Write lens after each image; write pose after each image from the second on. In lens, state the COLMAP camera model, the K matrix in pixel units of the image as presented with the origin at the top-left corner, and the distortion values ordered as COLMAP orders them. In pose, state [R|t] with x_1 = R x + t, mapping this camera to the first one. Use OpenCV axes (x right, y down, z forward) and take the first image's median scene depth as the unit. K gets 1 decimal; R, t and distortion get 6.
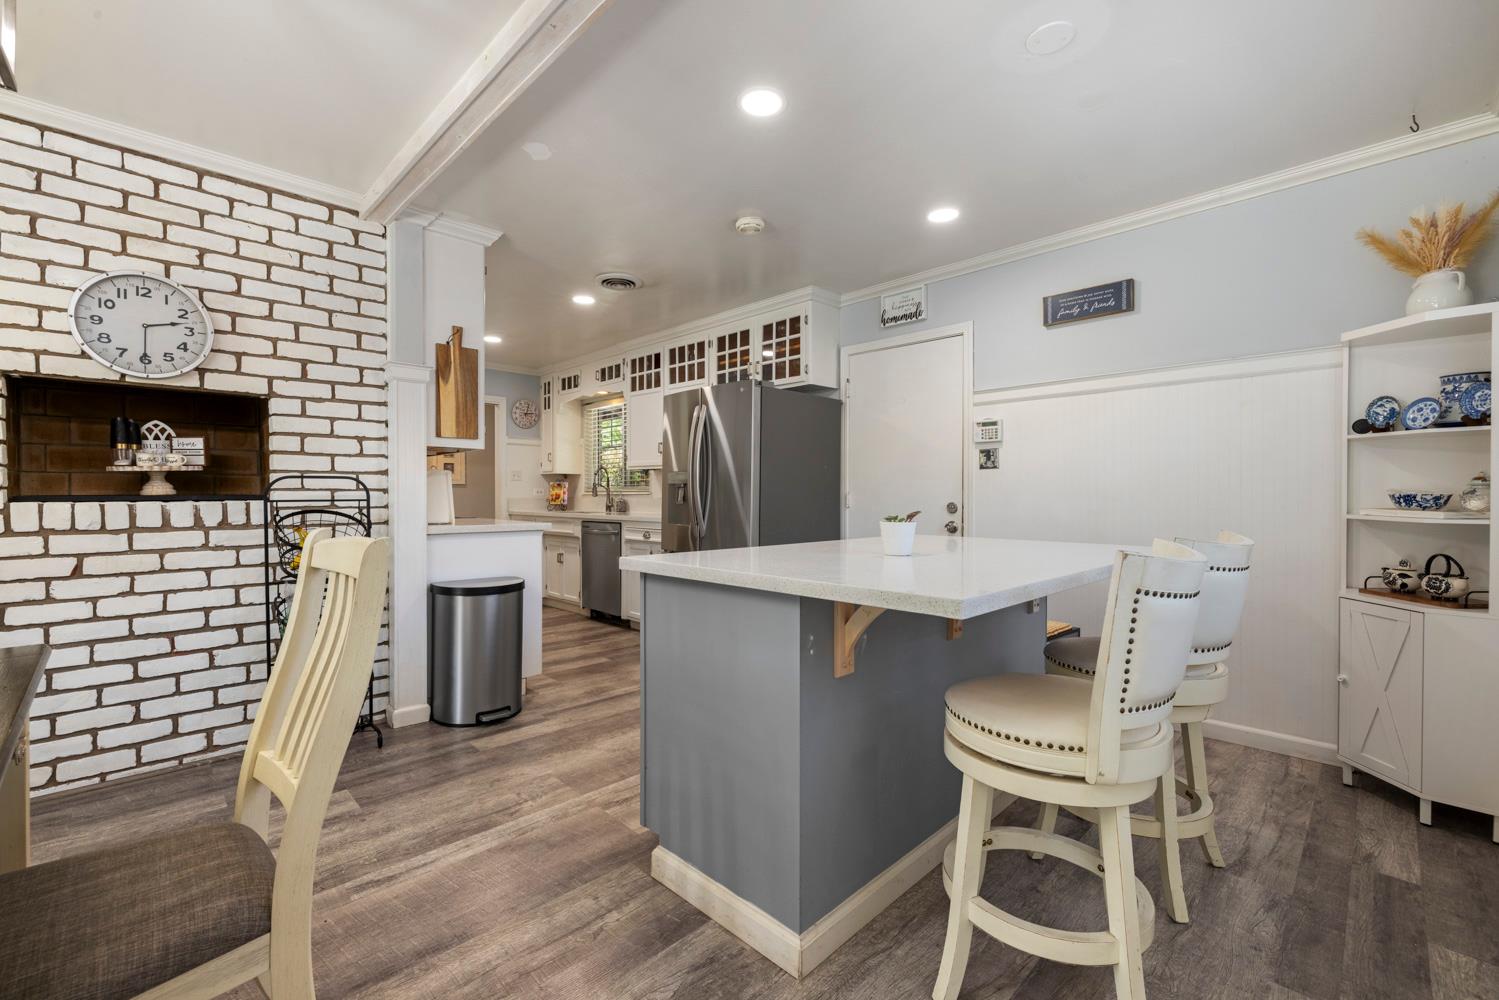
lens RADIAL K [[629.4, 0, 741.6], [0, 629.4, 496.9], [0, 0, 1]] dist [-0.002607, 0.000535]
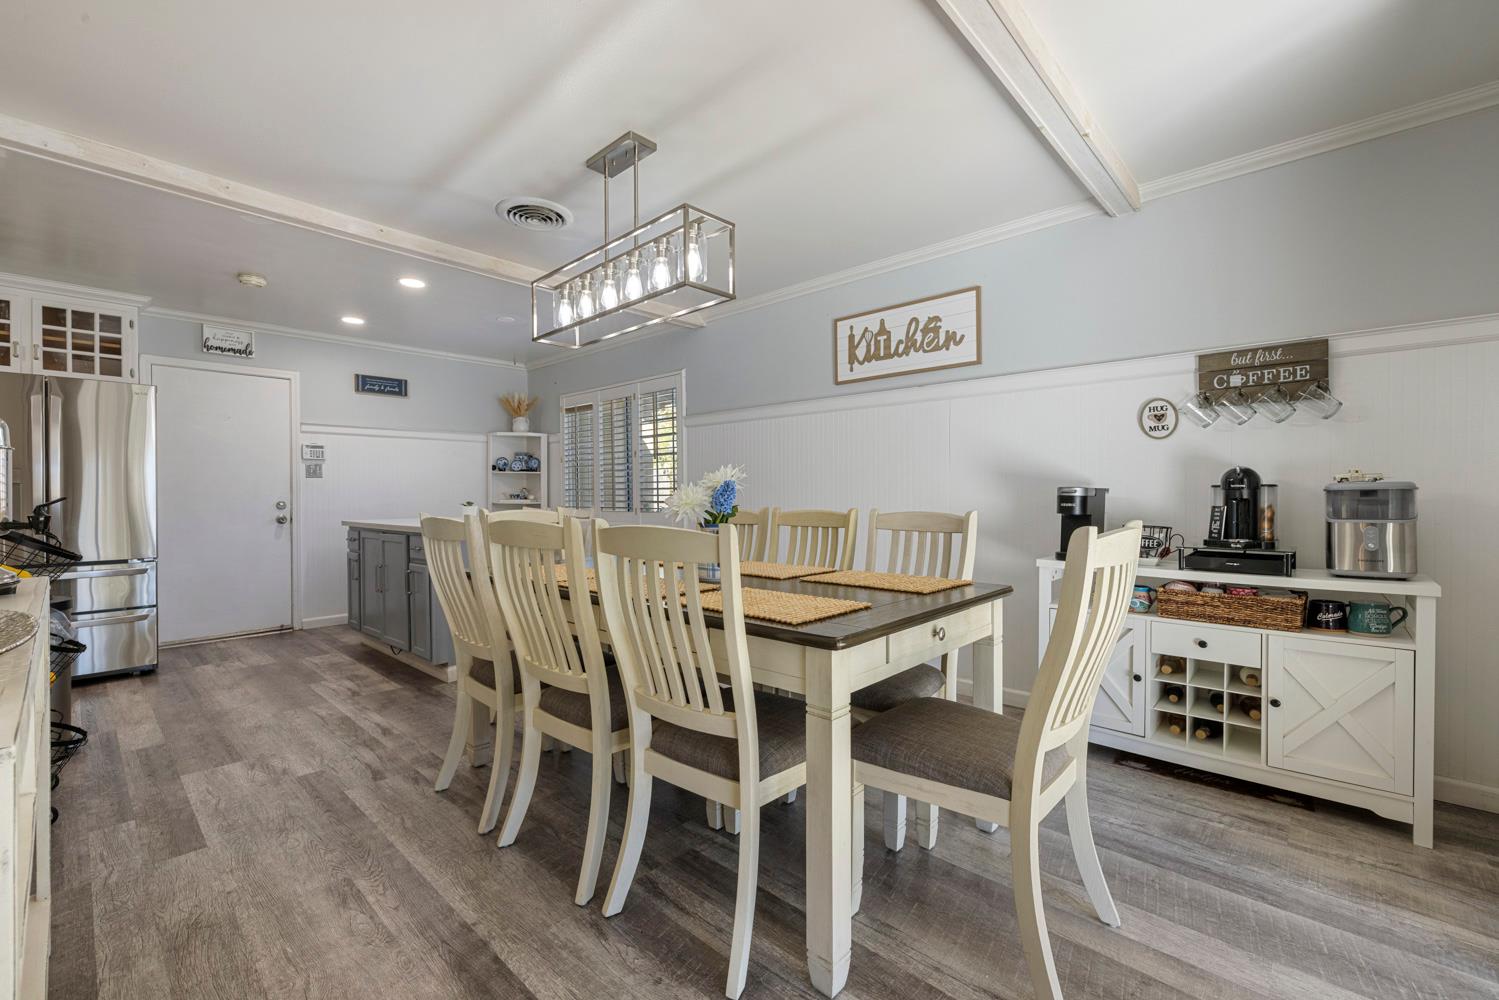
lens RADIAL K [[629.4, 0, 745.9], [0, 629.4, 504.4], [0, 0, 1]] dist [-0.002607, 0.000535]
pose [[-0.037557, -0.018107, 0.999130, -1.303533], [0.007200, 0.999805, 0.018390, -0.002772], [-0.999269, 0.007884, -0.037419, 0.065635]]
